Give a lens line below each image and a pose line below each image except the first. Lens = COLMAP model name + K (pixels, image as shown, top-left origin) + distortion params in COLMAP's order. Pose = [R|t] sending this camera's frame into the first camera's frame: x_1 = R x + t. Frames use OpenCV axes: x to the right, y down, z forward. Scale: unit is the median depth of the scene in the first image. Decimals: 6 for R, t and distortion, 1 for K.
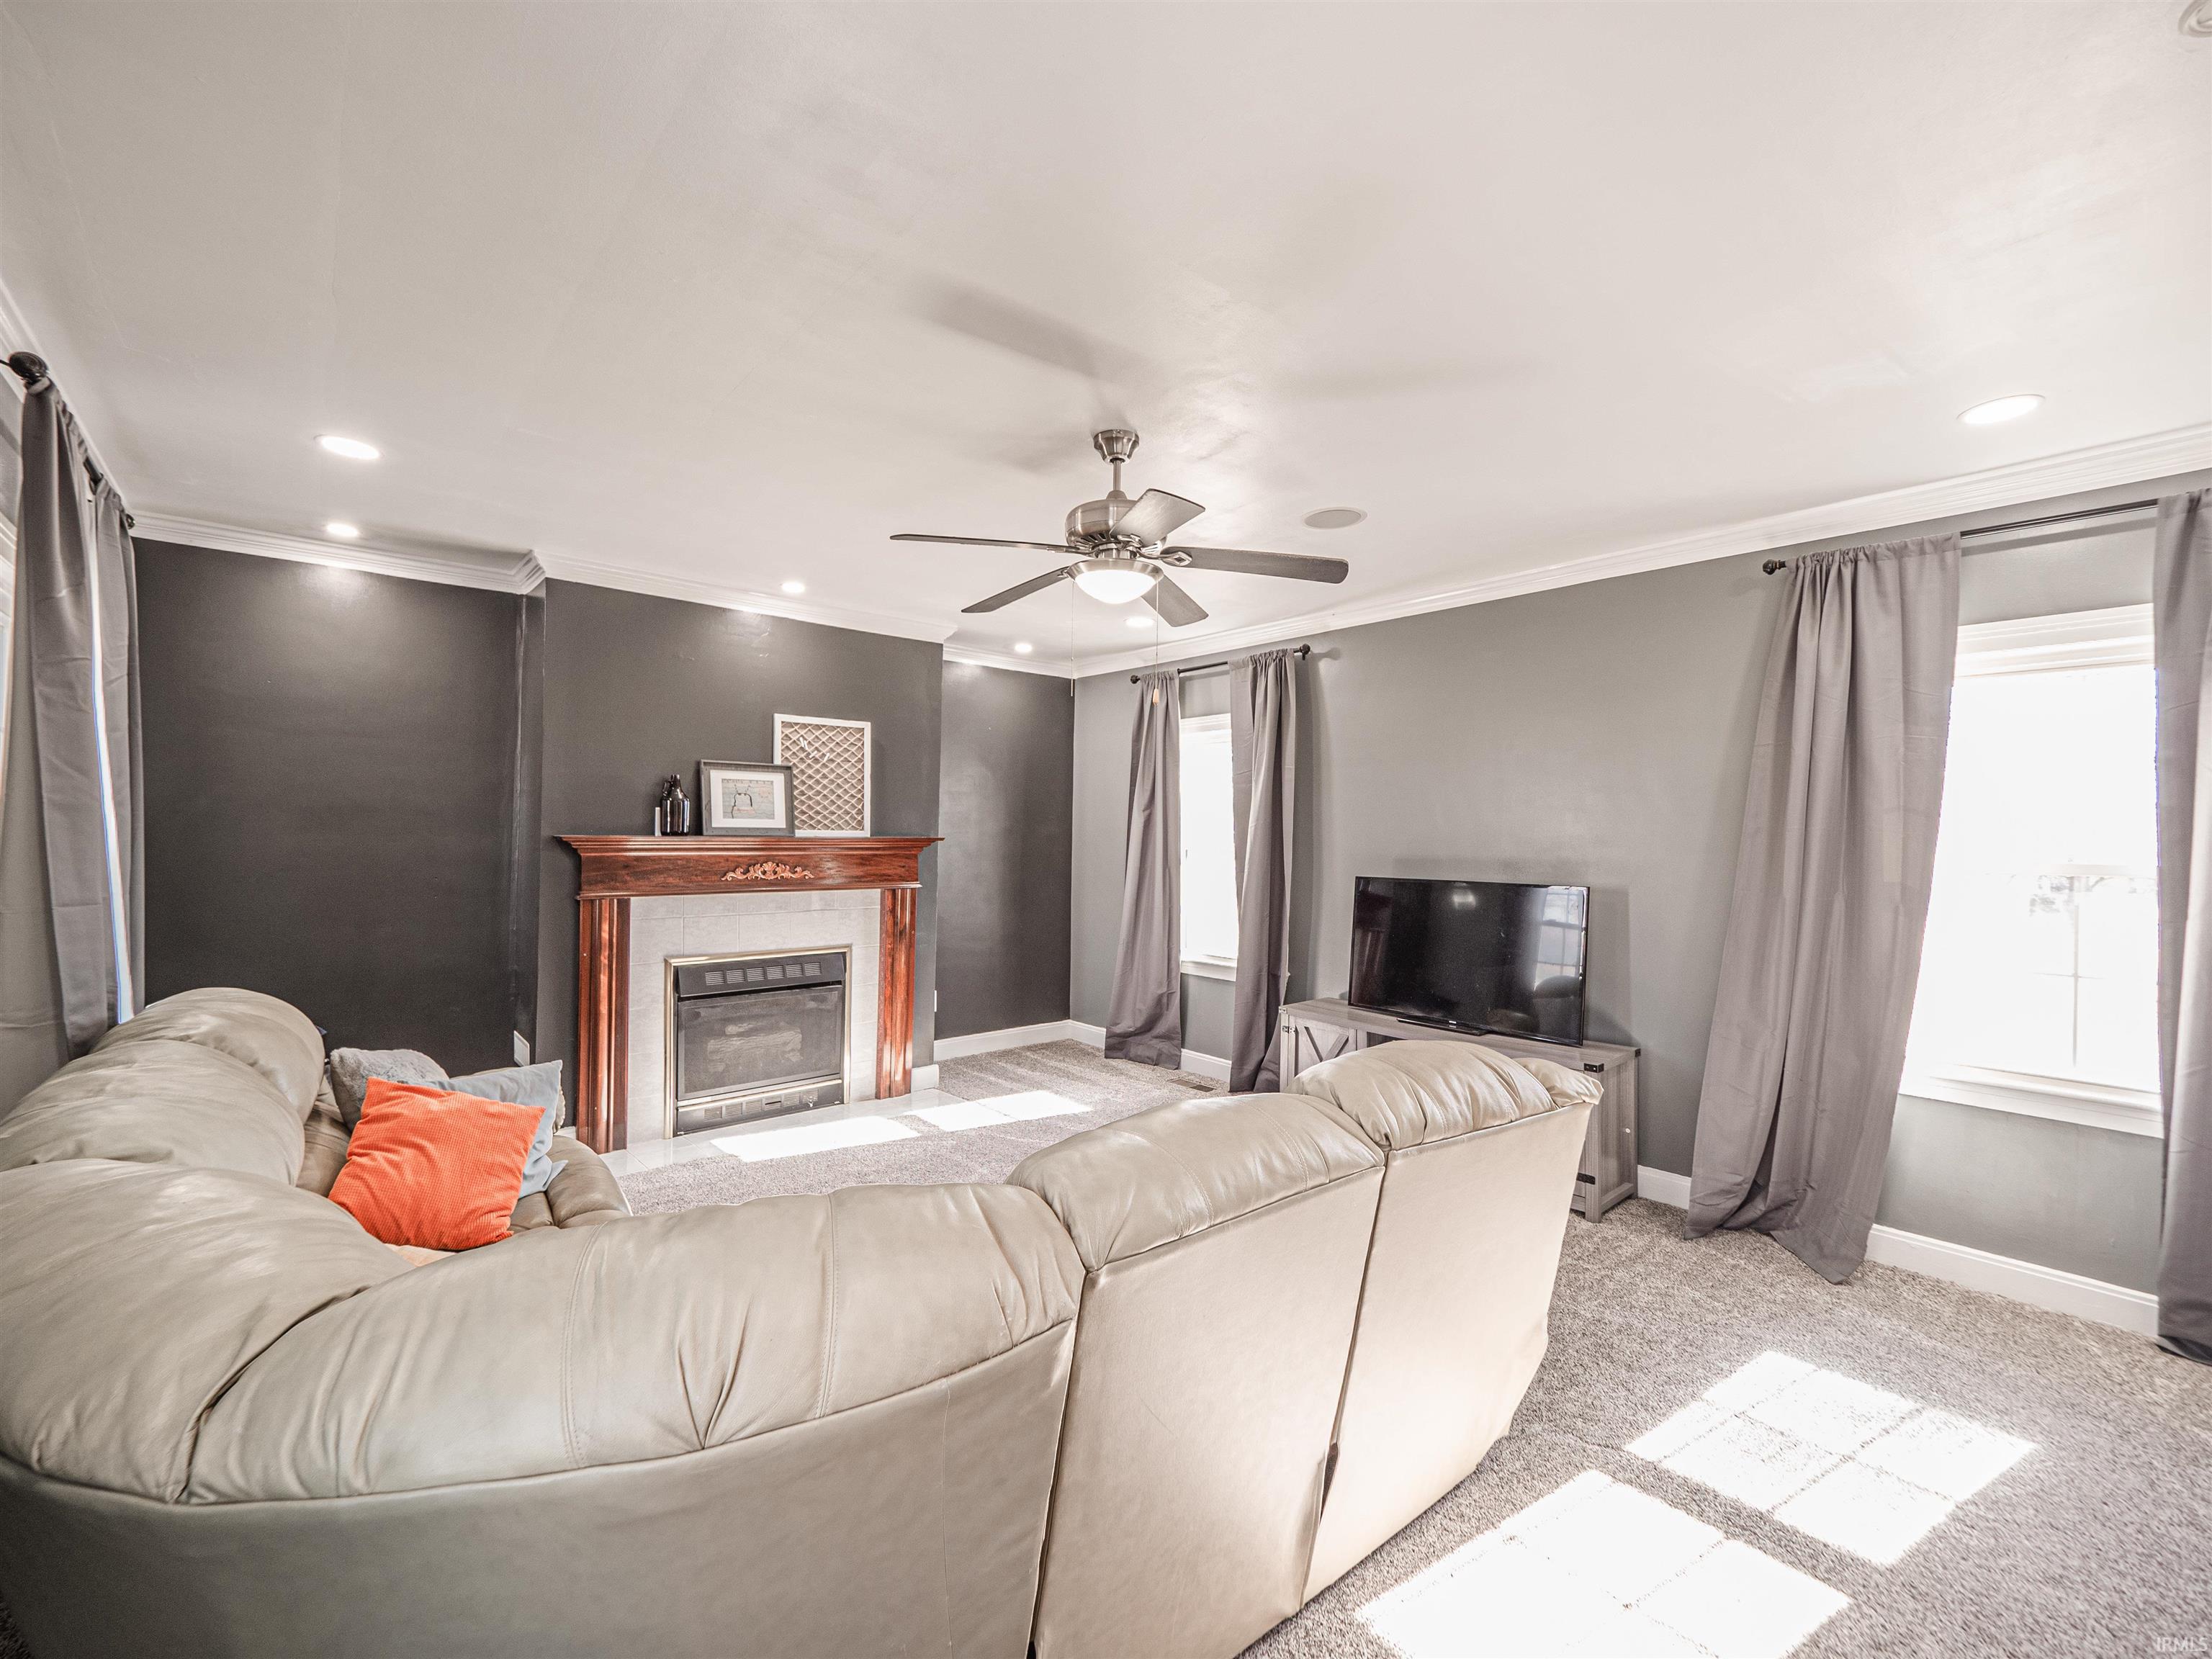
lens RADIAL K [[964.5, 0, 1102.3], [0, 964.5, 833.1], [0, 0, 1]] dist [0.008493, -0.001873]
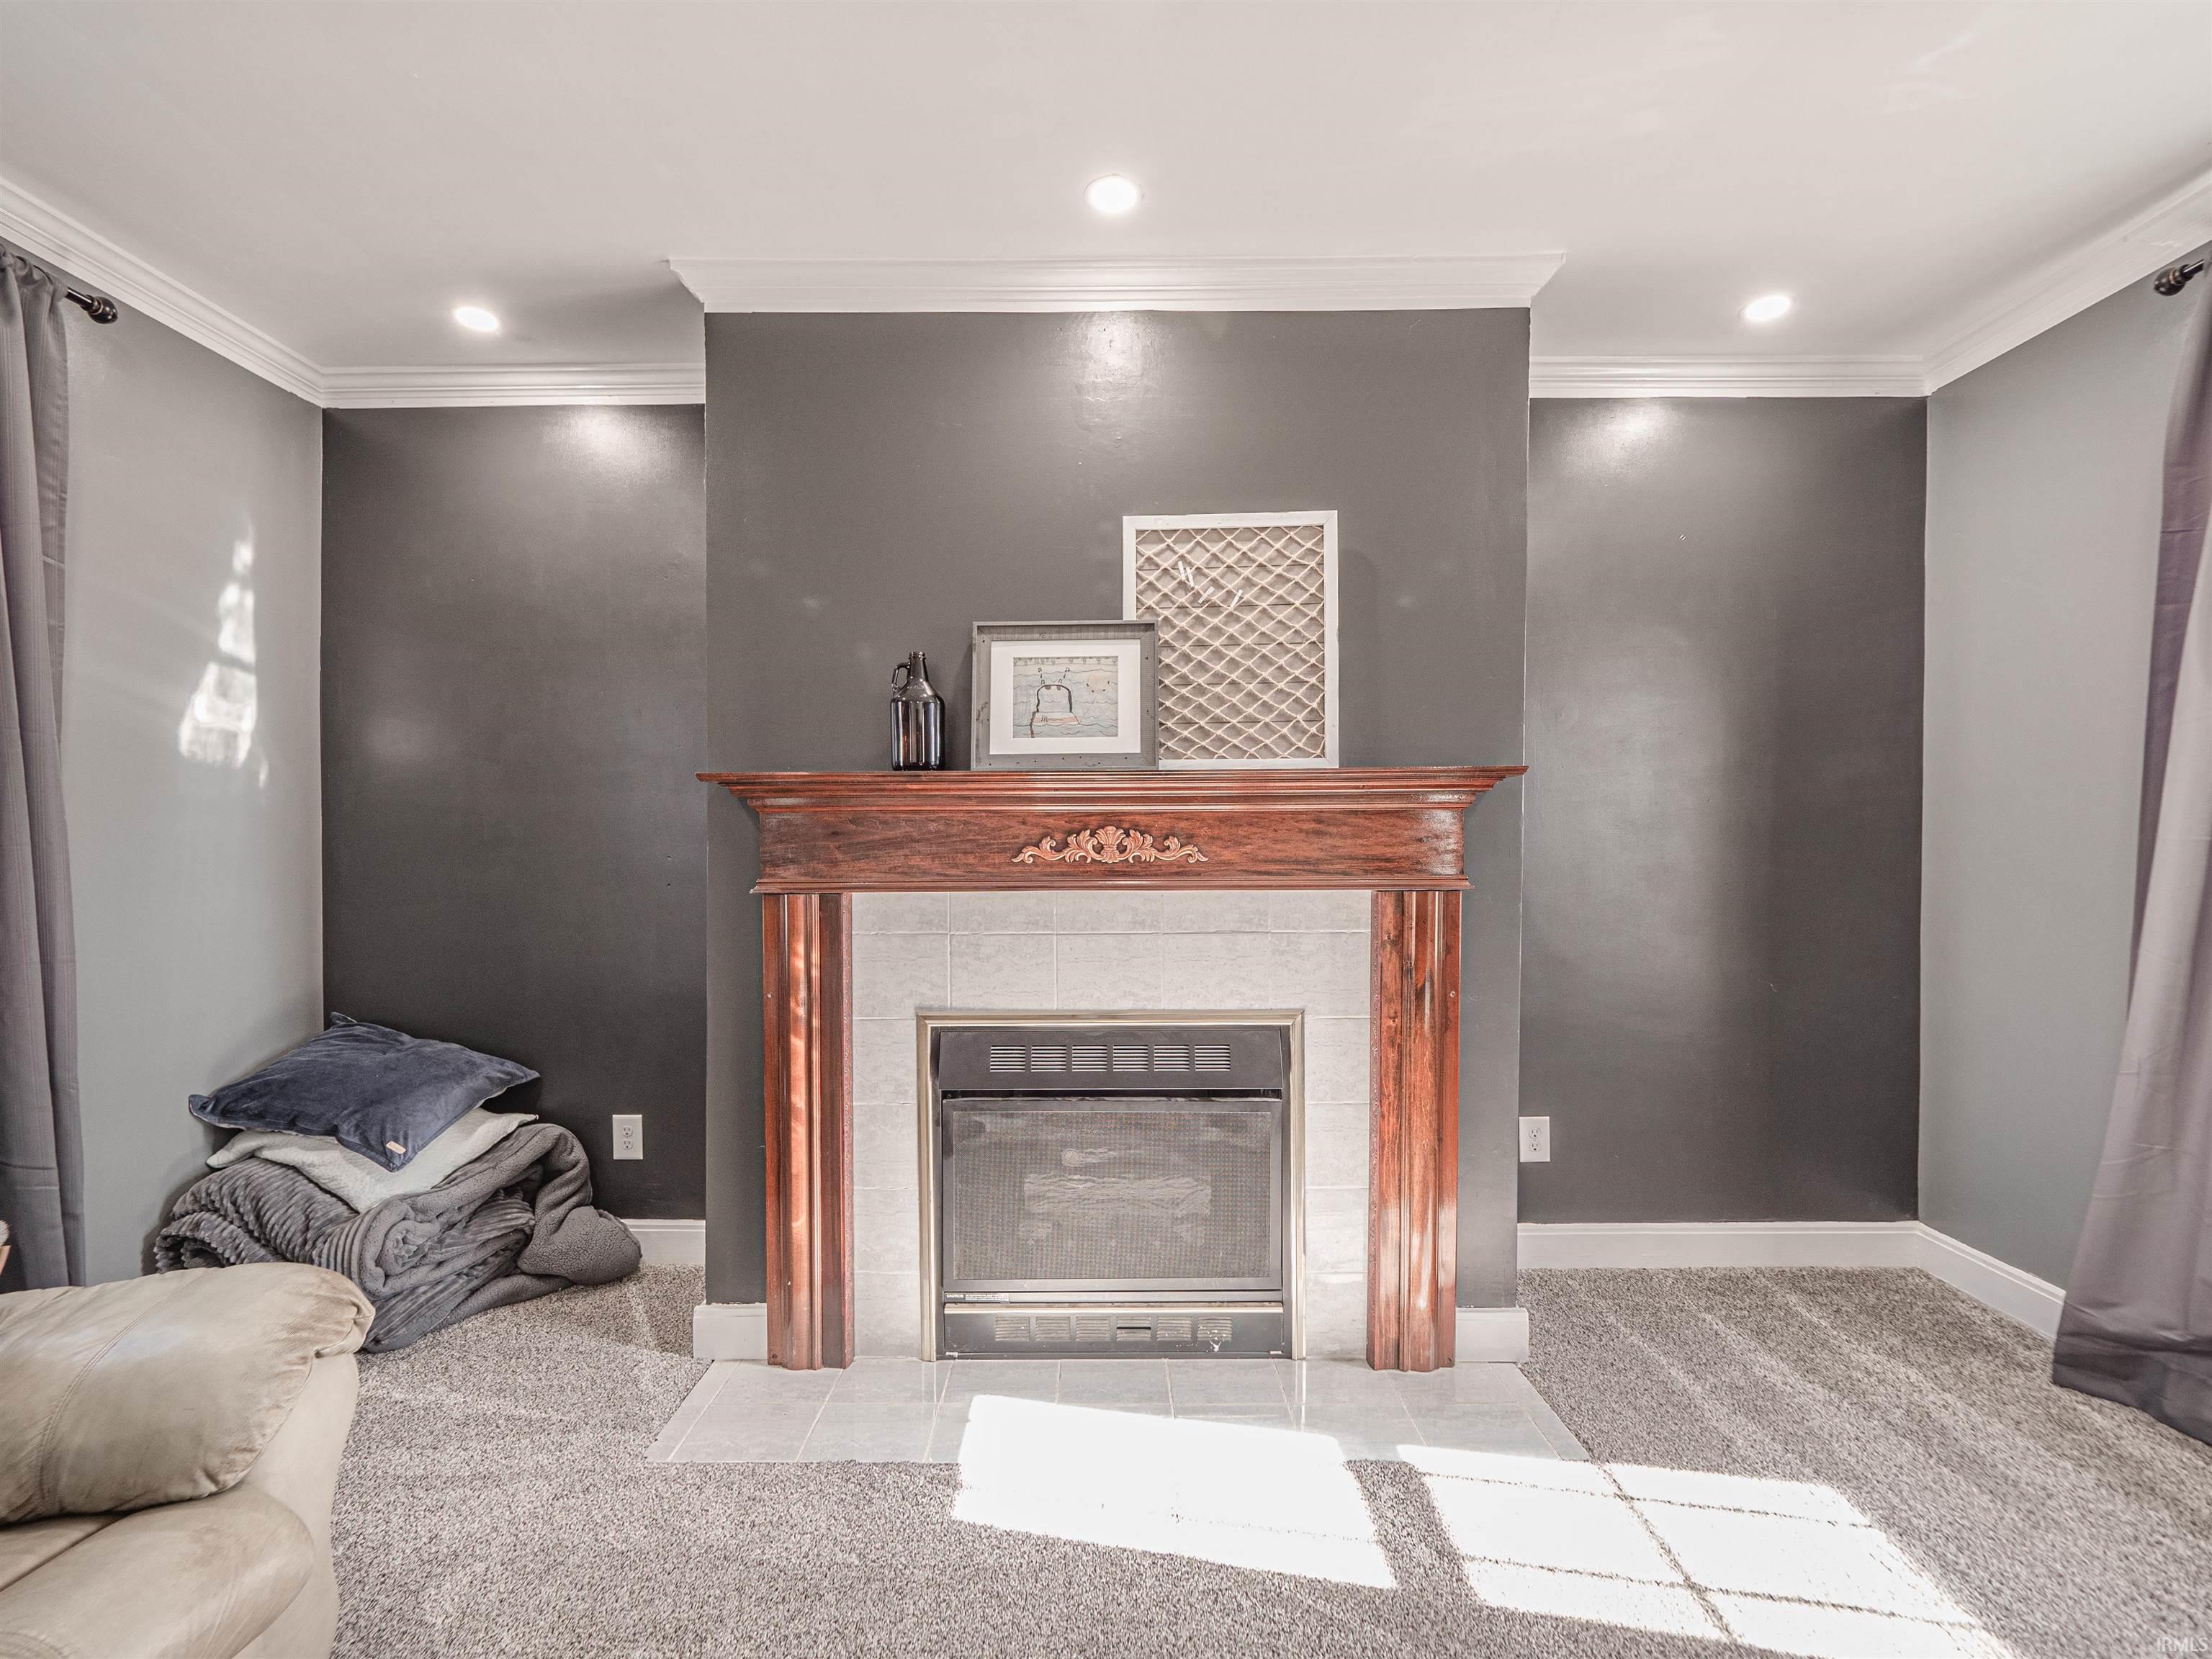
lens RADIAL K [[964.5, 0, 1102.6], [0, 964.5, 859.5], [0, 0, 1]] dist [0.008493, -0.001873]
pose [[0.757897, -0.003881, -0.652363, -0.036164], [0.011936, 0.999897, 0.007918, 0.040693], [0.652265, -0.013787, 0.757866, 0.613650]]
